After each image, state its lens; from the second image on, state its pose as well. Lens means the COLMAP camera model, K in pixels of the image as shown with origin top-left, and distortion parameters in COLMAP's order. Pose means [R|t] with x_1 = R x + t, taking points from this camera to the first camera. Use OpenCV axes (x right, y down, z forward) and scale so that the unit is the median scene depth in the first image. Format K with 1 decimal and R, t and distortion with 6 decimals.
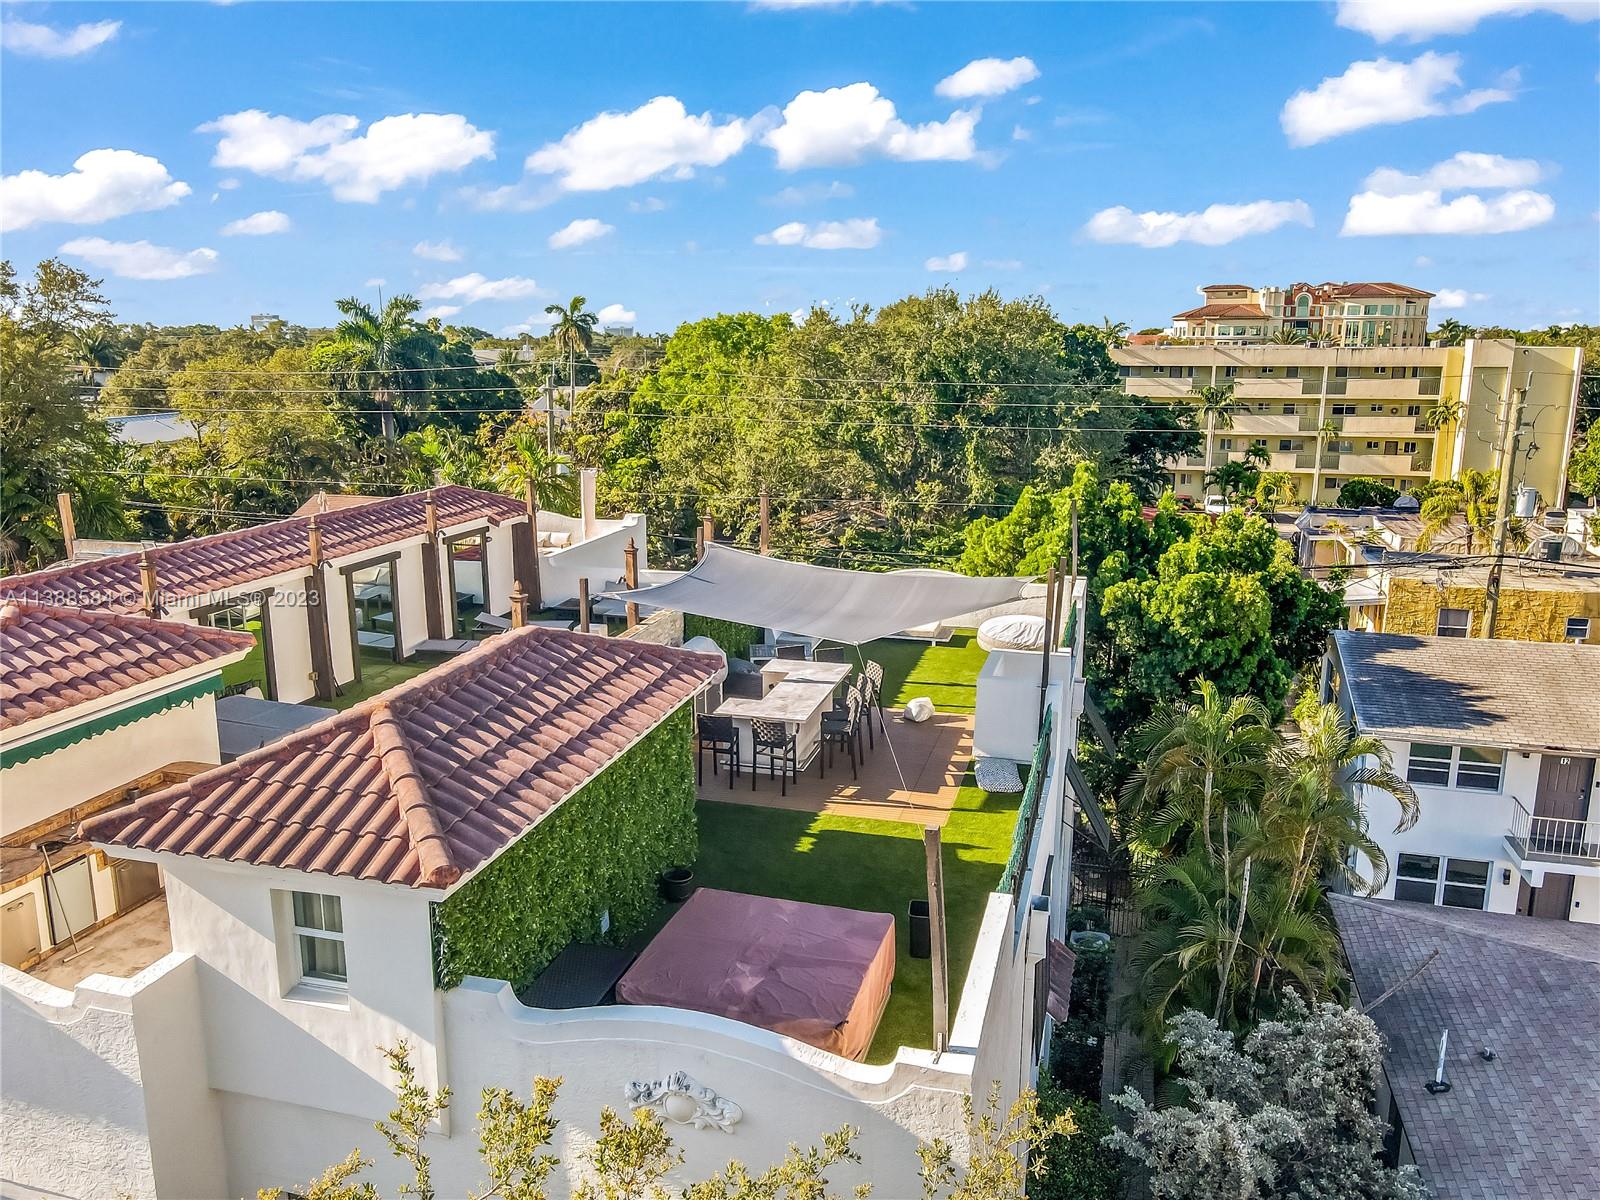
lens RADIAL K [[1108.6, 0, 799.1], [0, 1108.6, 597.1], [0, 0, 1]] dist [-0.008655, -0.000647]
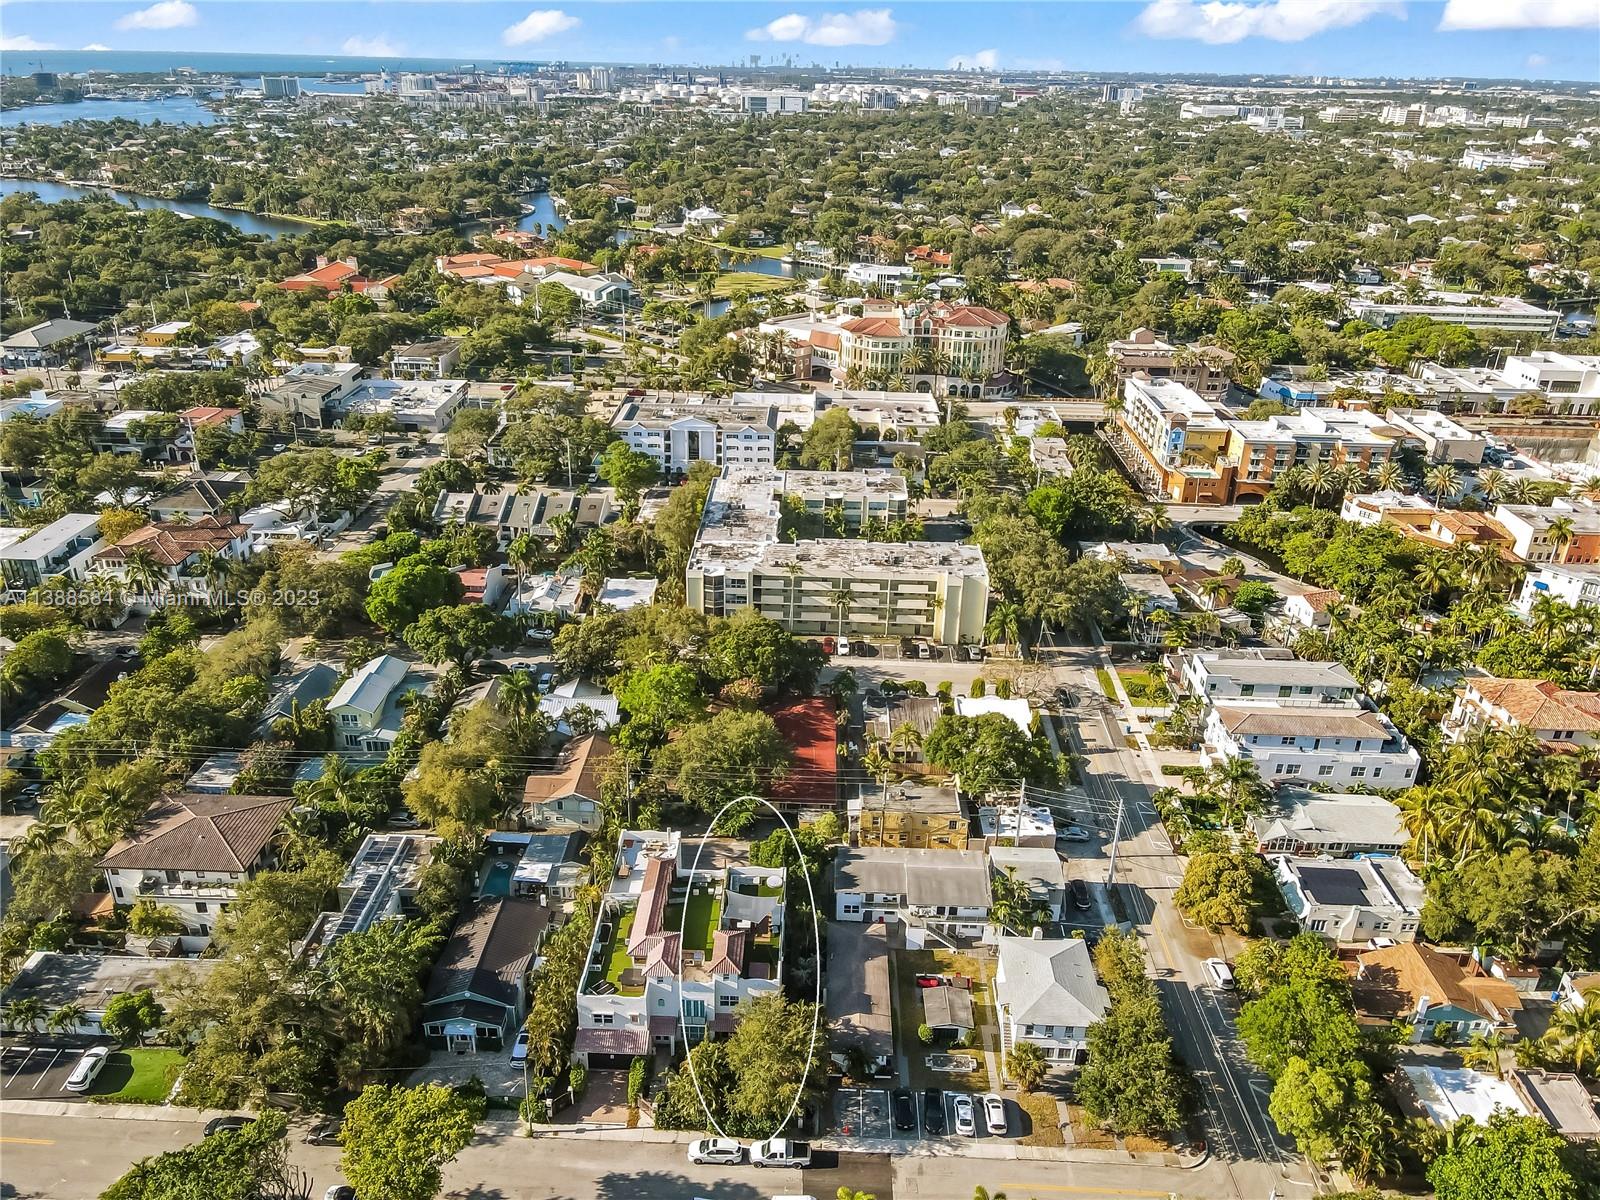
lens RADIAL K [[1108.6, 0, 799.1], [0, 1108.6, 597.1], [0, 0, 1]] dist [-0.008655, -0.000647]
pose [[0.965433, -0.101554, 0.240055, -0.228692], [0.045725, 0.972681, 0.227596, -0.685837], [-0.256610, -0.208752, 0.943702, -1.039471]]
